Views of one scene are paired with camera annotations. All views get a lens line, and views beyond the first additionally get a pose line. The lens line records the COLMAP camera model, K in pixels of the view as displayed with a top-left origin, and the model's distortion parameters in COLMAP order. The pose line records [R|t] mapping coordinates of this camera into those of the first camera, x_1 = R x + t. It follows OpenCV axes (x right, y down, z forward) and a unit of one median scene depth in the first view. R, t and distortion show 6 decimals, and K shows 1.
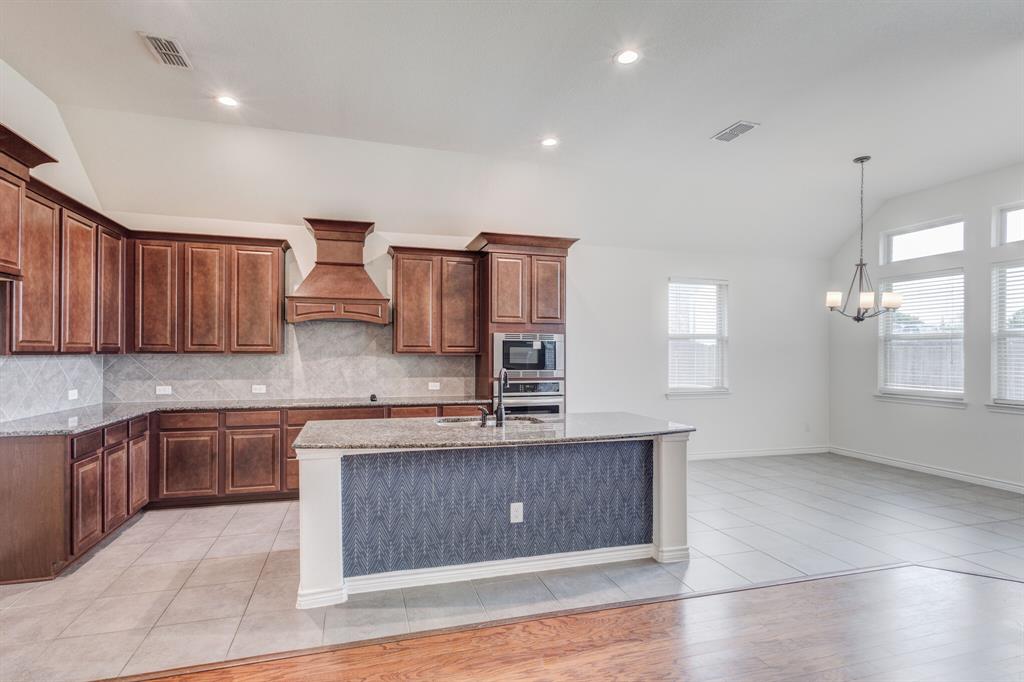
lens RADIAL K [[475.2, 0, 487.2], [0, 475.2, 353.9], [0, 0, 1]] dist [0.013163, -0.004195]
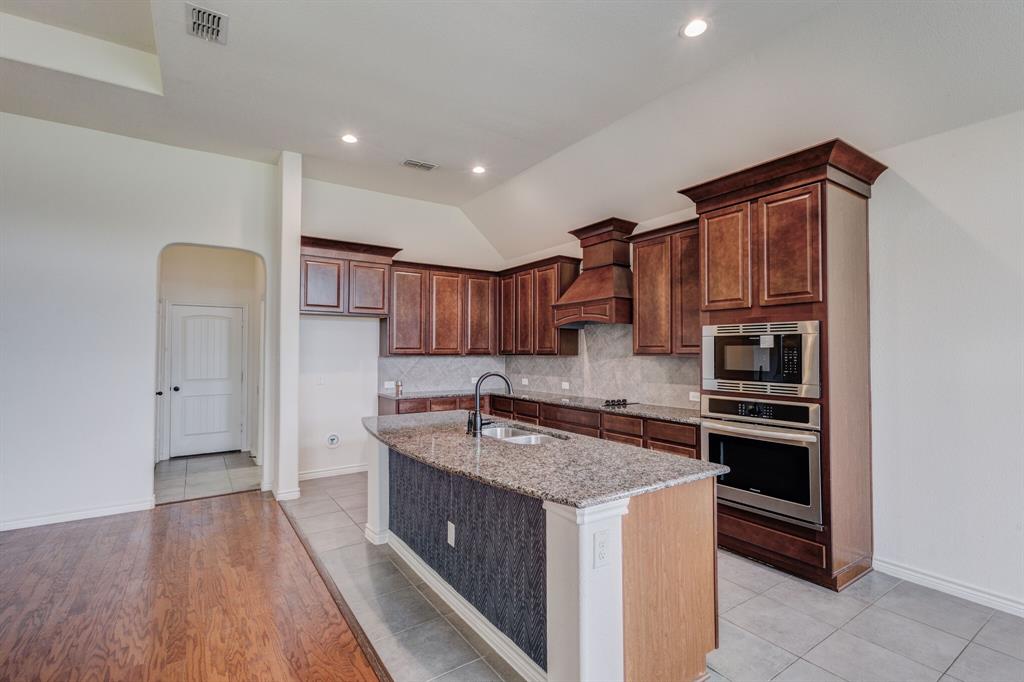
lens RADIAL K [[475.2, 0, 515.1], [0, 475.2, 338.3], [0, 0, 1]] dist [0.013163, -0.004195]
pose [[0.337578, -0.032060, -0.940752, 0.570533], [-0.000622, 0.999412, -0.034282, -0.001682], [0.941298, 0.012158, 0.337359, 0.478863]]
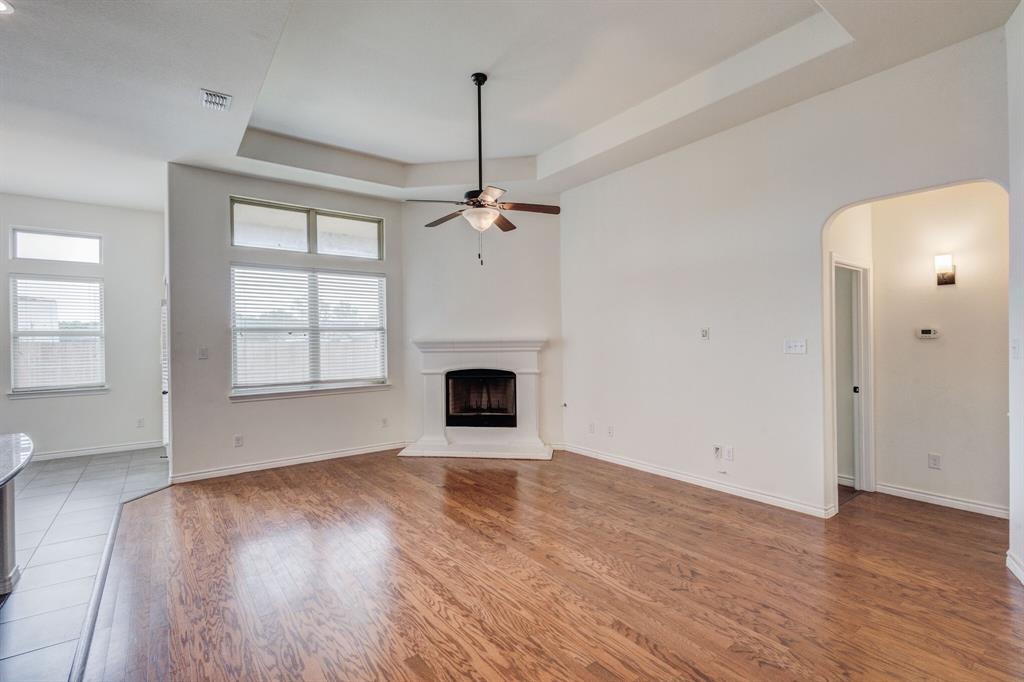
lens RADIAL K [[475.2, 0, 513.3], [0, 475.2, 336.6], [0, 0, 1]] dist [0.013163, -0.004195]
pose [[-0.386721, 0.006182, 0.922176, -0.542083], [0.015593, 0.999878, -0.000164, -0.014242], [-0.922065, 0.014316, -0.386771, 0.287208]]
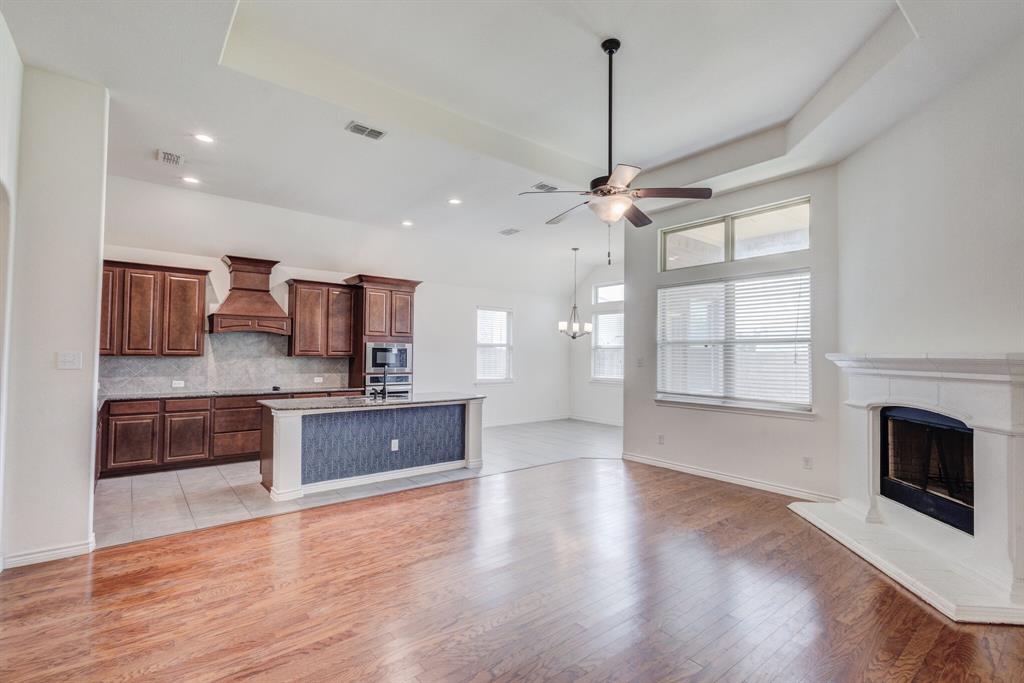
lens RADIAL K [[475.2, 0, 510.5], [0, 475.2, 342.0], [0, 0, 1]] dist [0.013163, -0.004195]
pose [[0.910951, 0.014729, 0.412251, -0.186514], [-0.004018, 0.999632, -0.026837, -0.007510], [-0.412495, 0.022791, 0.910675, -0.524375]]
